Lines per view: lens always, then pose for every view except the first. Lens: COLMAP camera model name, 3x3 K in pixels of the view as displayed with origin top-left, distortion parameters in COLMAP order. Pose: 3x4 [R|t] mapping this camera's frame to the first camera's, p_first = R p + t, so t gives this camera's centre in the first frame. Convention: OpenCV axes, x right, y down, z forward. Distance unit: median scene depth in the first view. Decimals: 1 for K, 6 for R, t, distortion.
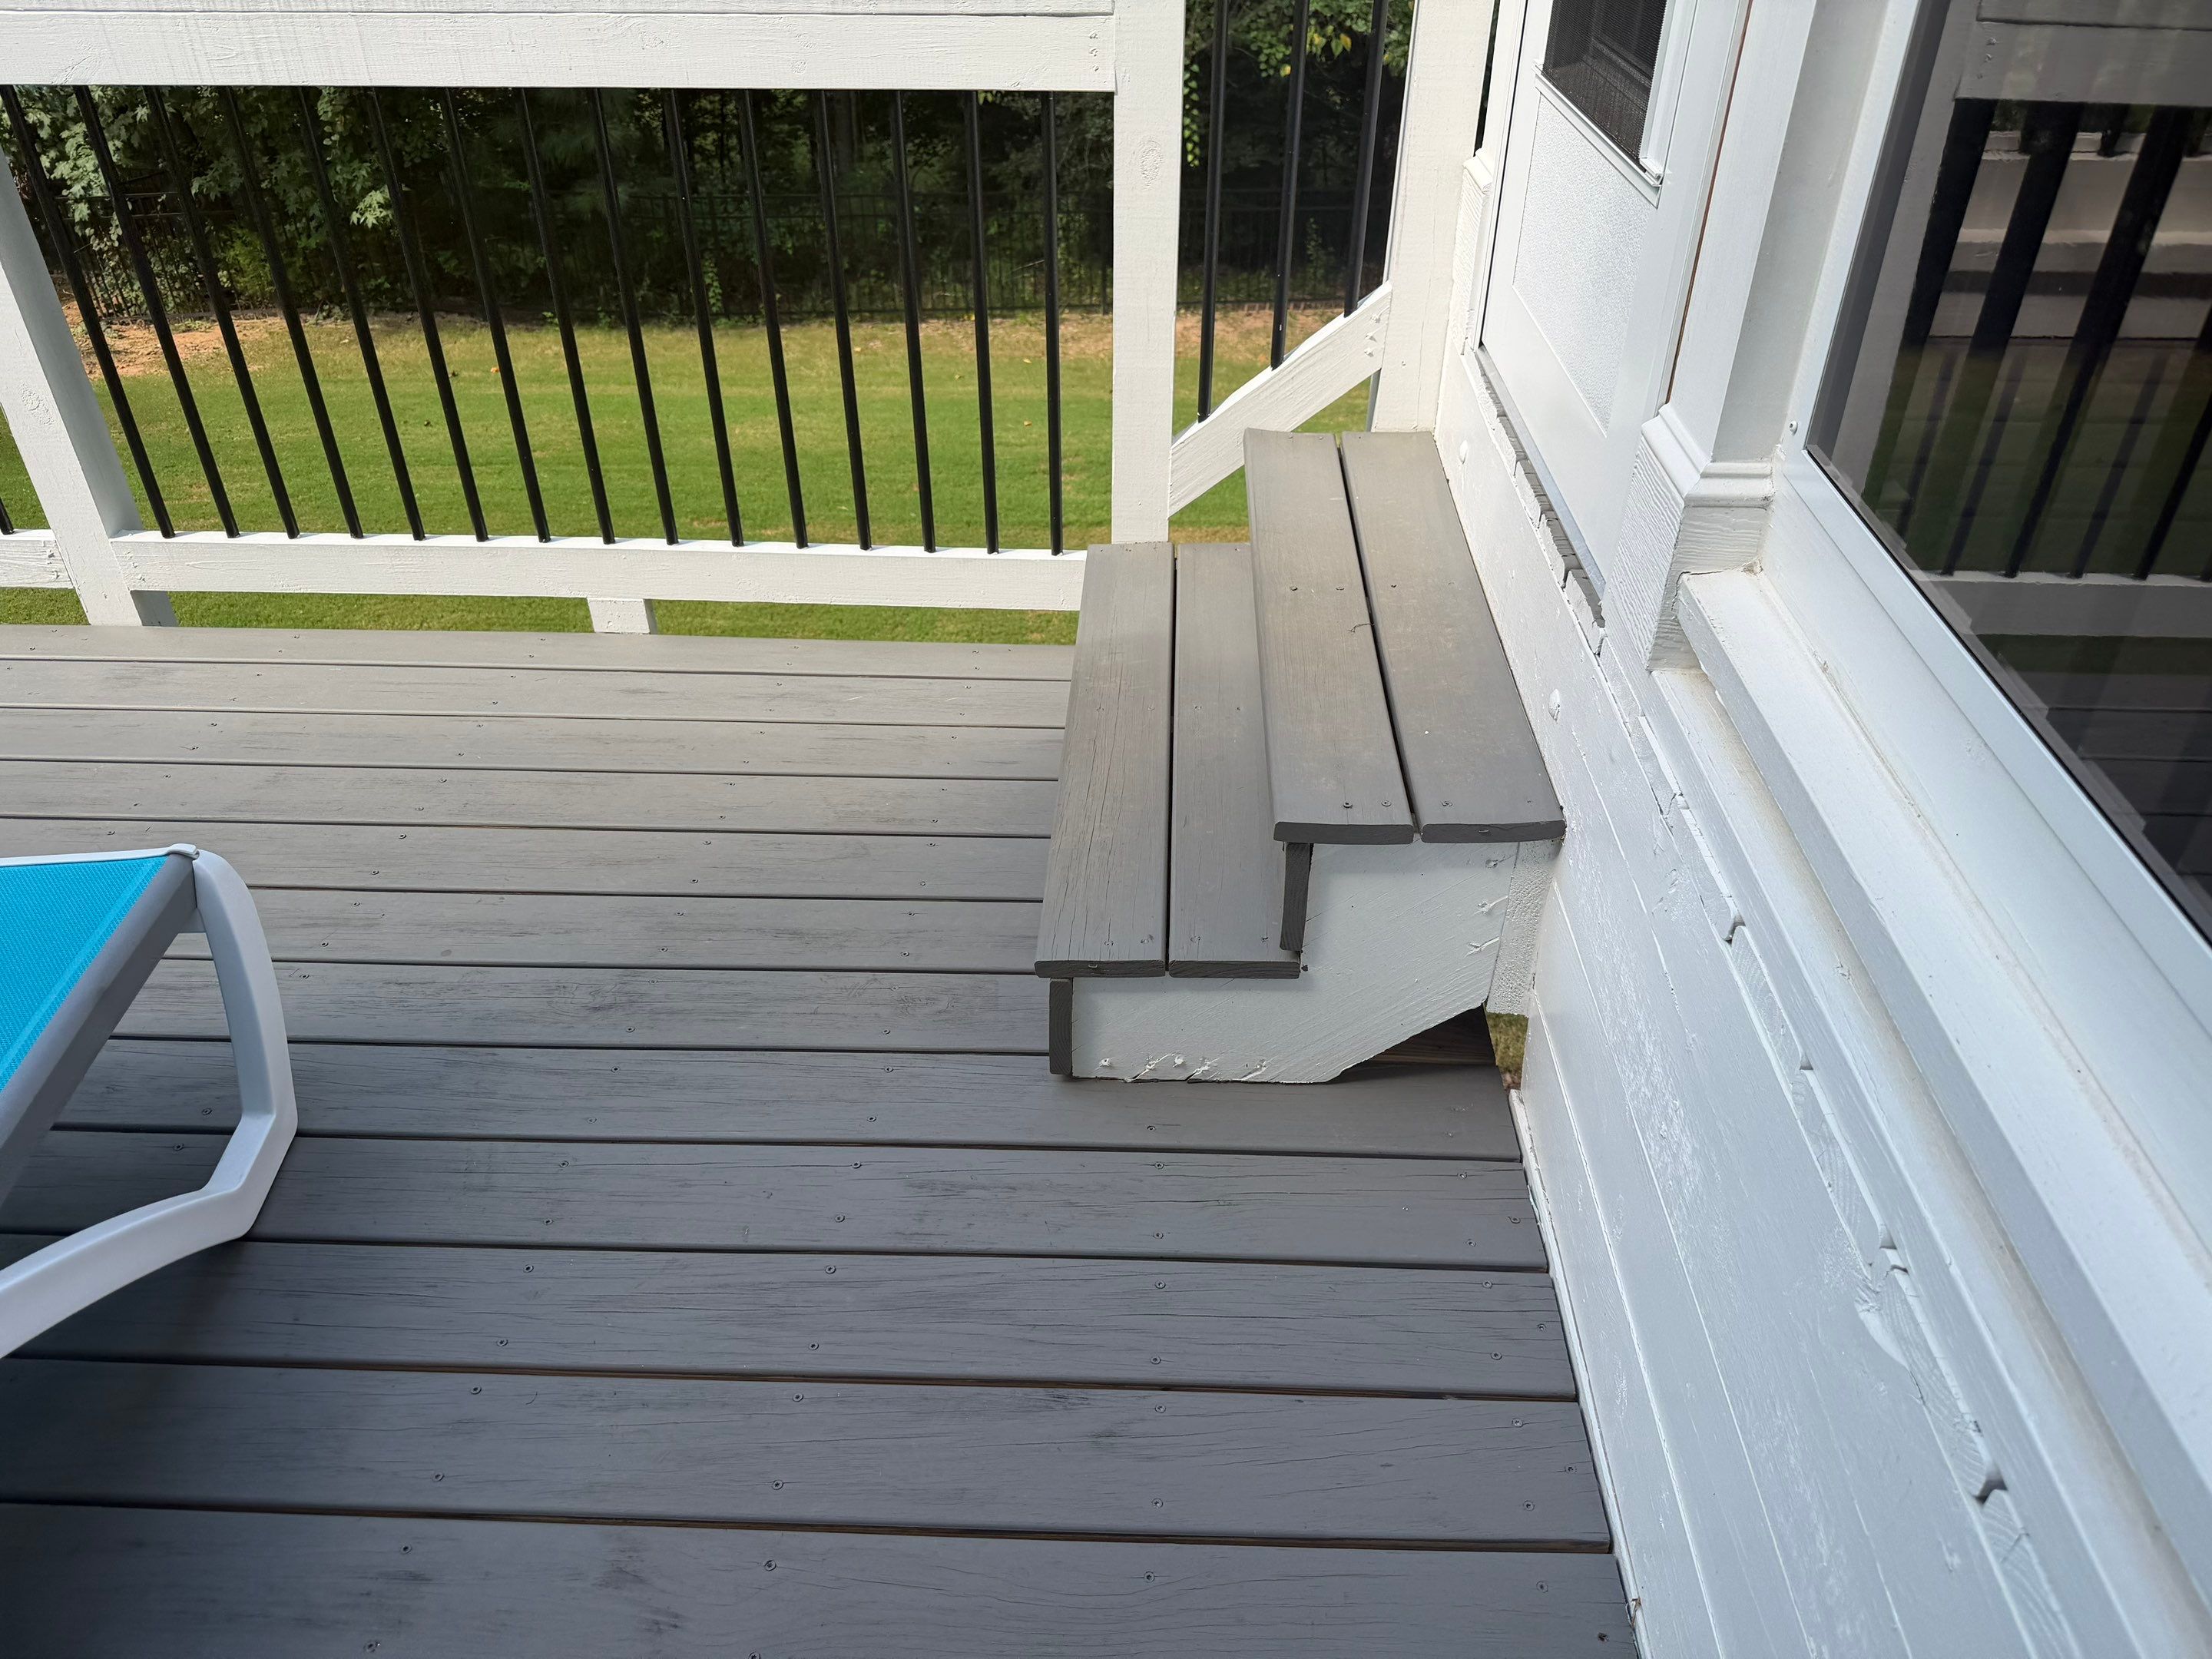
lens RADIAL K [[1567.4, 0, 1106.0], [0, 1567.4, 829.5], [0, 0, 1]] dist [0.000202, 0.000047]
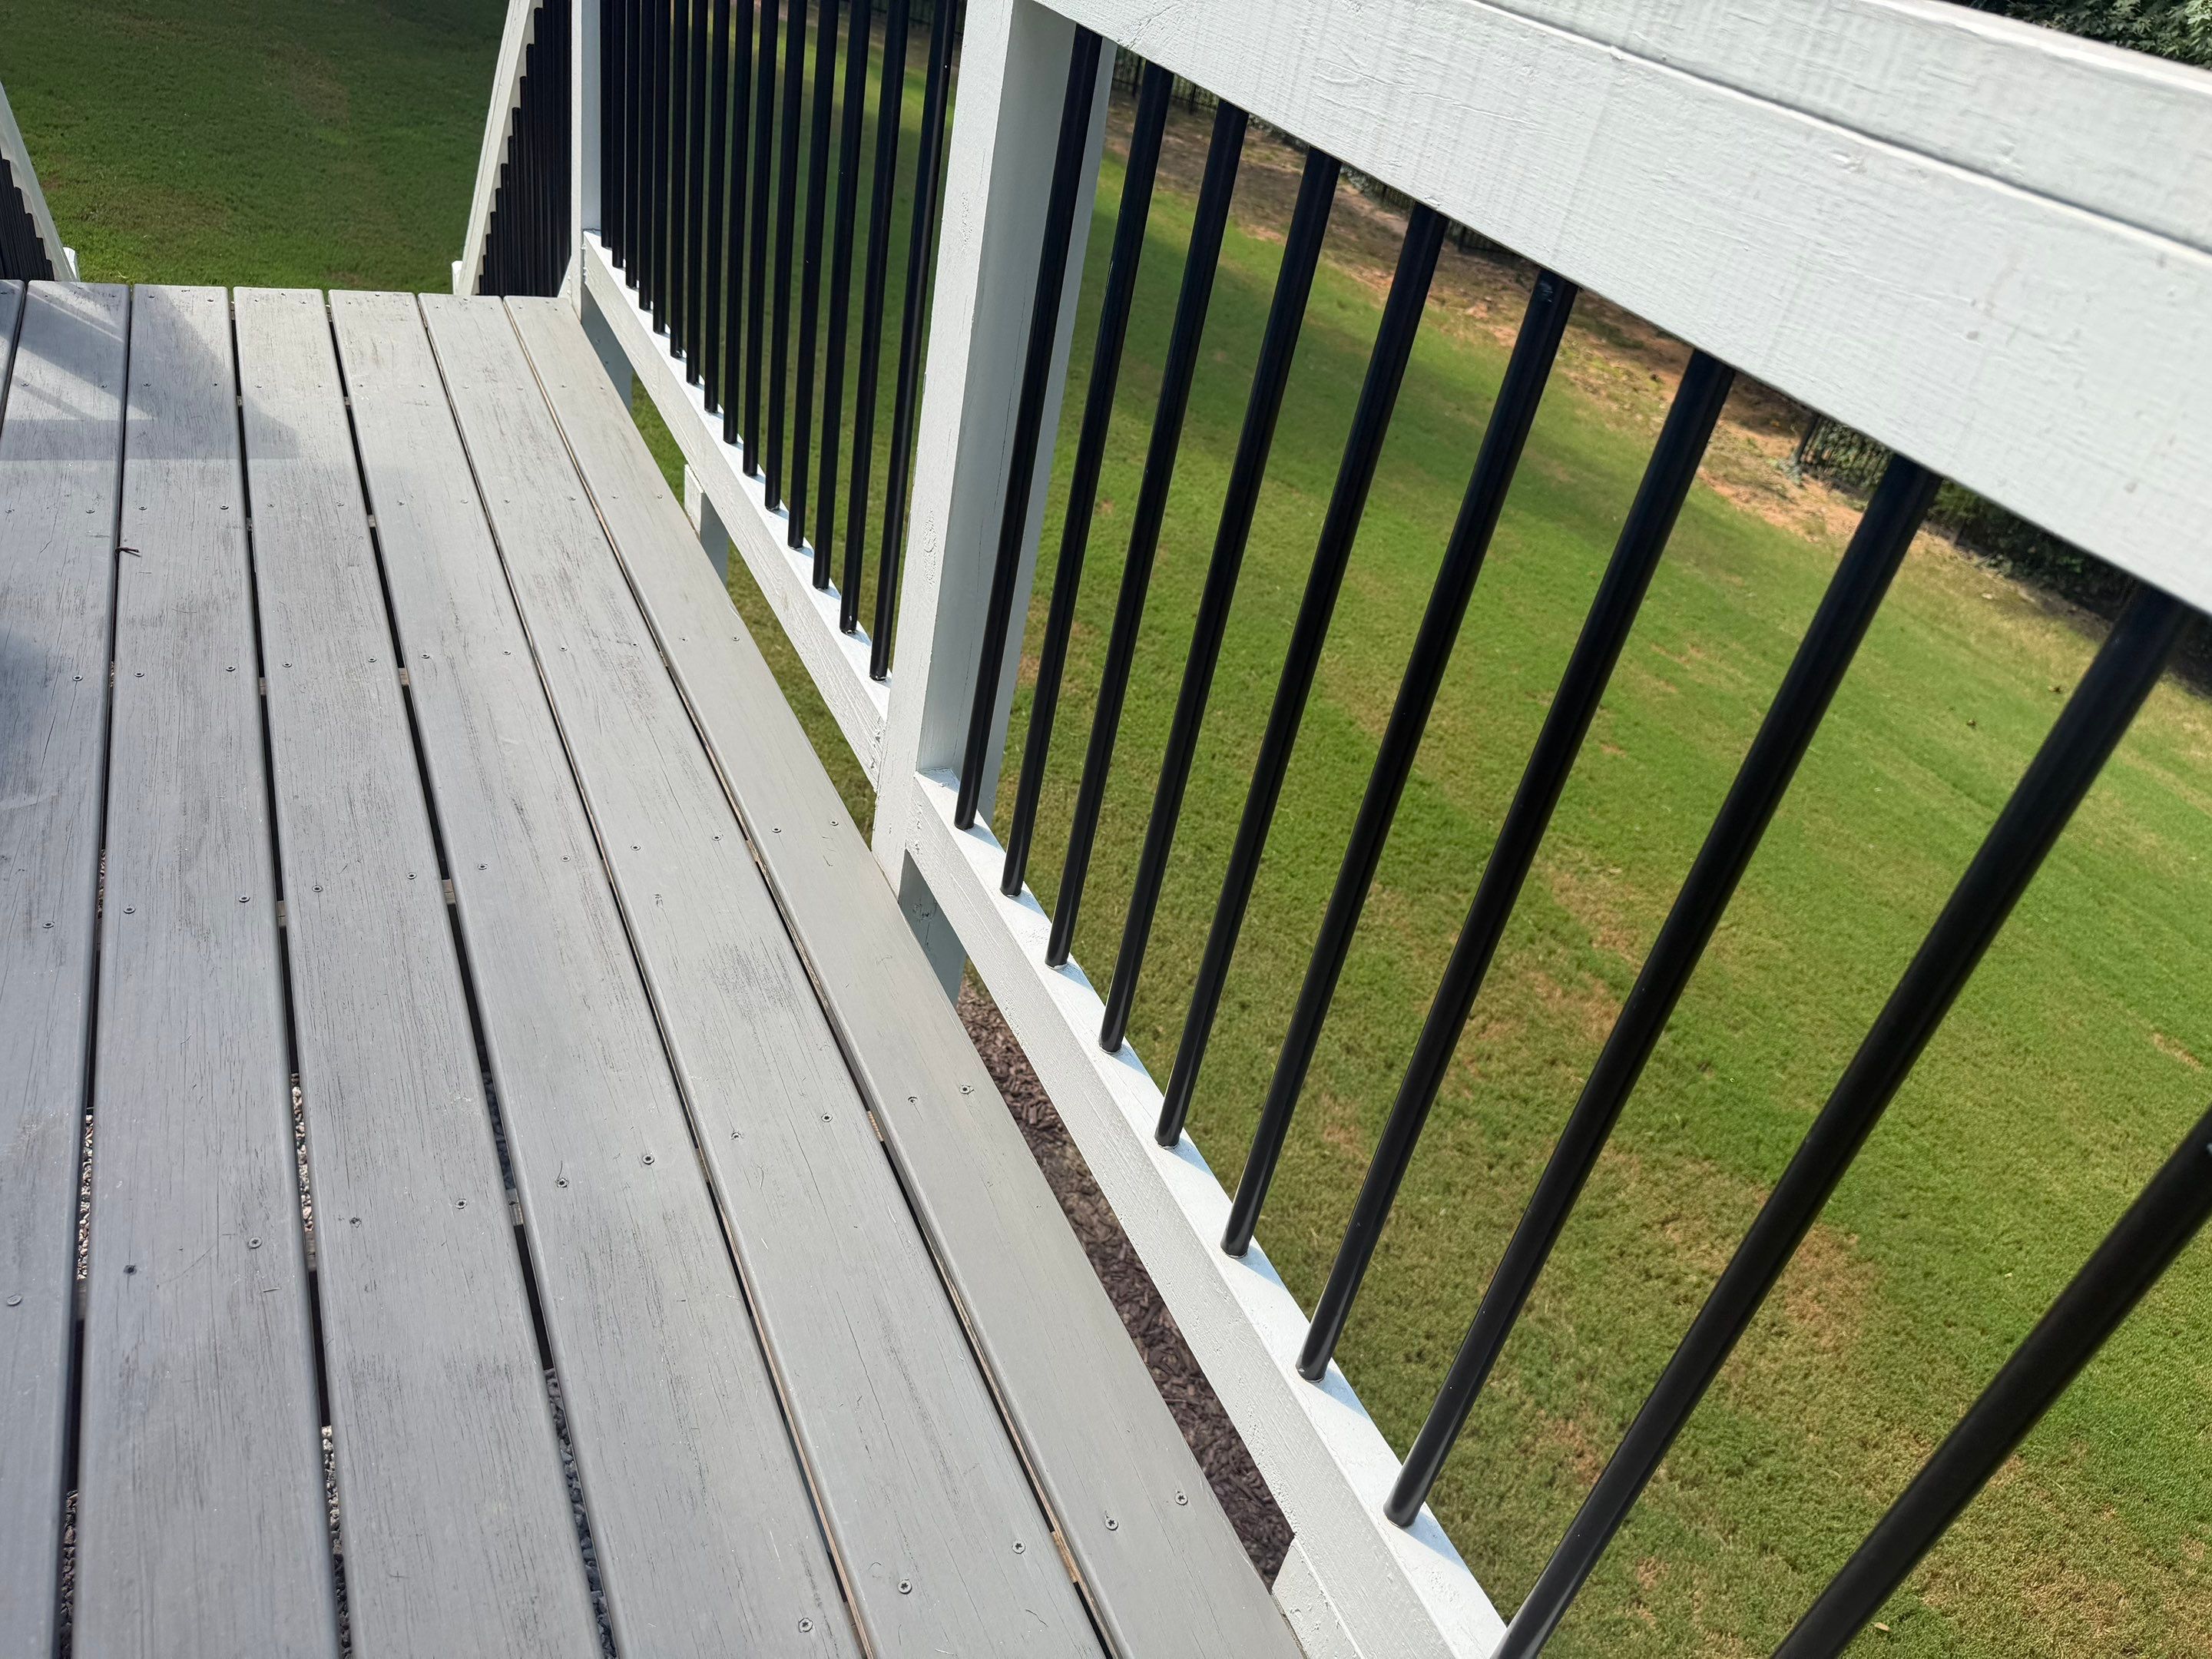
lens RADIAL K [[1567.4, 0, 1106.0], [0, 1567.4, 829.5], [0, 0, 1]] dist [0.000202, 0.000047]
pose [[0.457147, 0.574343, -0.679078, -0.174623], [-0.648595, 0.737724, 0.187317, -0.307318], [0.608556, 0.354815, 0.709765, 0.594781]]
